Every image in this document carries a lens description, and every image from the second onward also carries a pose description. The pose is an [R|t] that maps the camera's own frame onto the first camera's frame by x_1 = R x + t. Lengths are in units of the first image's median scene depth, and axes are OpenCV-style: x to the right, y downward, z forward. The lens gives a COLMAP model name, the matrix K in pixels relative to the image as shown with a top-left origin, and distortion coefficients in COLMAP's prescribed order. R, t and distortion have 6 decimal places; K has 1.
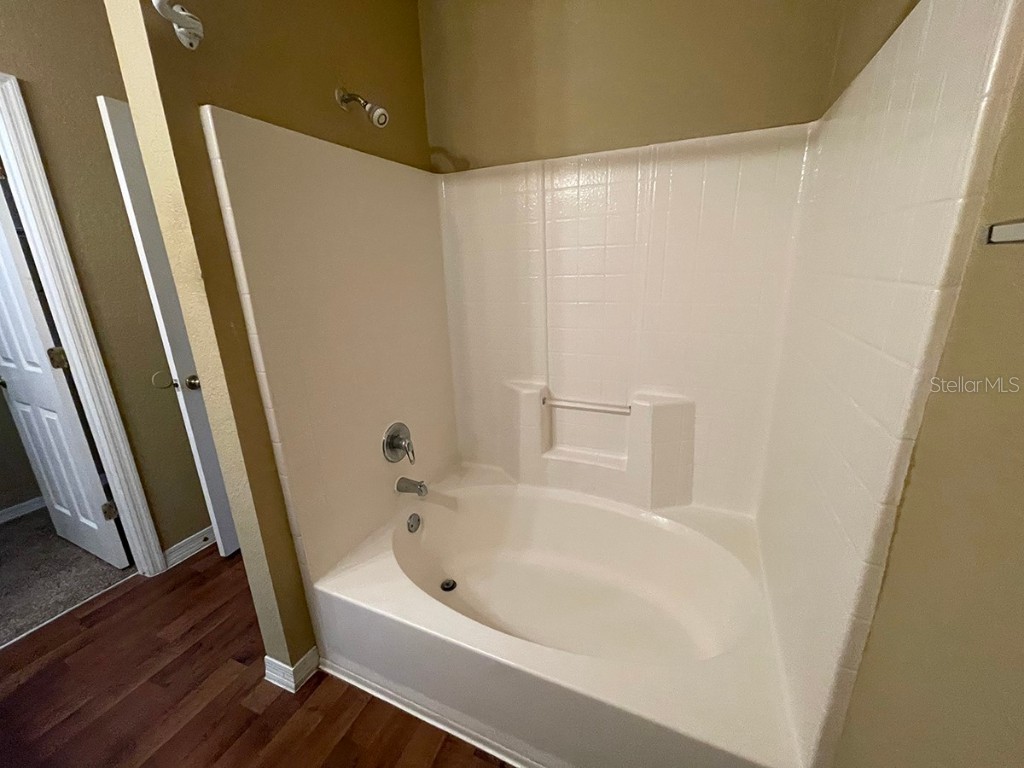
lens RADIAL K [[412.8, 0, 514.5], [0, 412.8, 386.8], [0, 0, 1]] dist [0.002126, -0.000647]
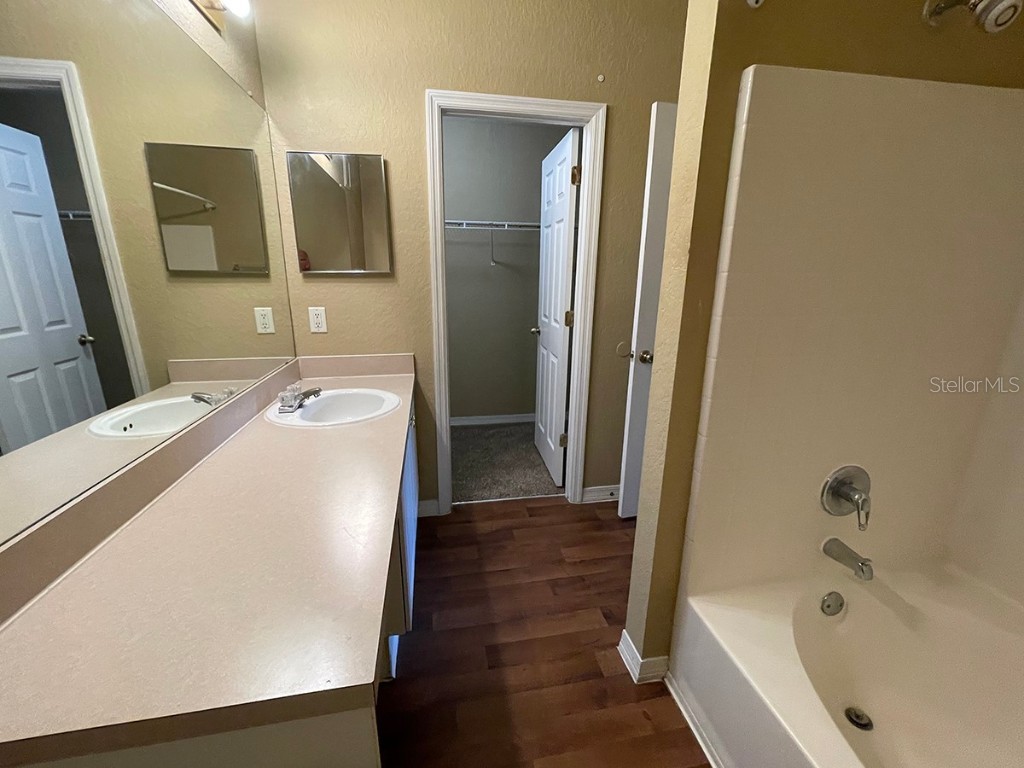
lens RADIAL K [[412.8, 0, 510.5], [0, 412.8, 385.5], [0, 0, 1]] dist [0.002126, -0.000647]
pose [[0.551727, 0.248738, -0.796069, -0.089982], [-0.255504, 0.959007, 0.122568, 0.020622], [0.793923, 0.135775, 0.592664, 0.085062]]
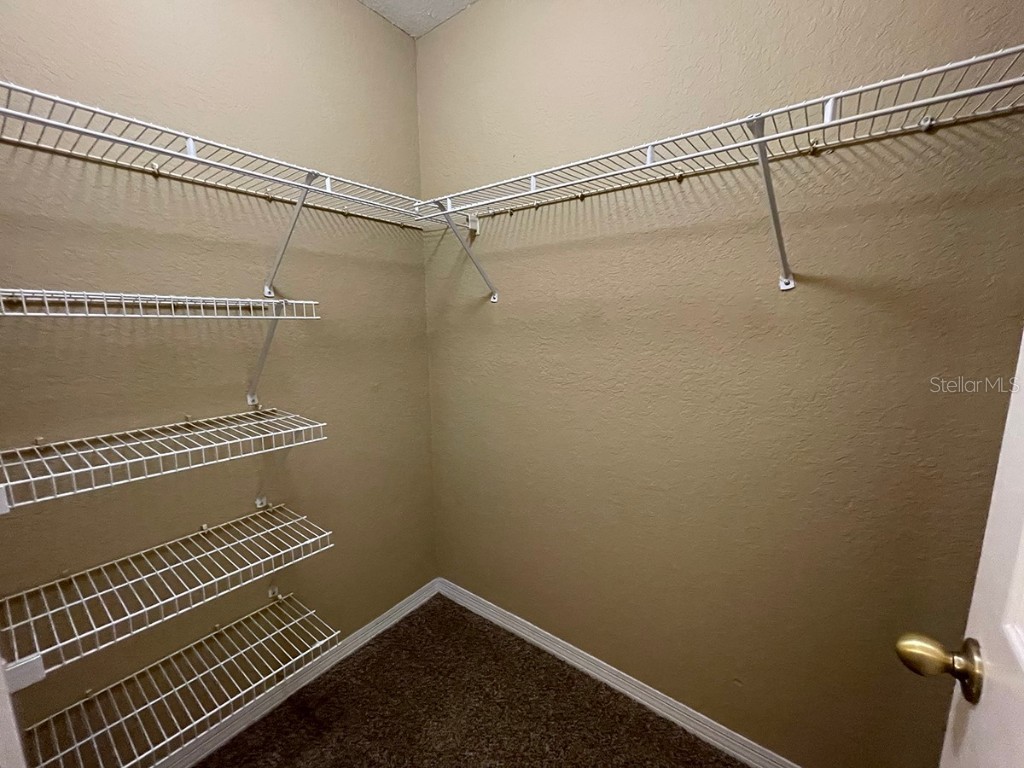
lens RADIAL K [[412.8, 0, 513.3], [0, 412.8, 384.9], [0, 0, 1]] dist [0.002126, -0.000647]
pose [[-0.234188, 0.182602, -0.954889, -0.956633], [-0.257054, 0.935617, 0.241959, -0.141132], [0.937592, 0.302122, -0.172172, 0.729835]]
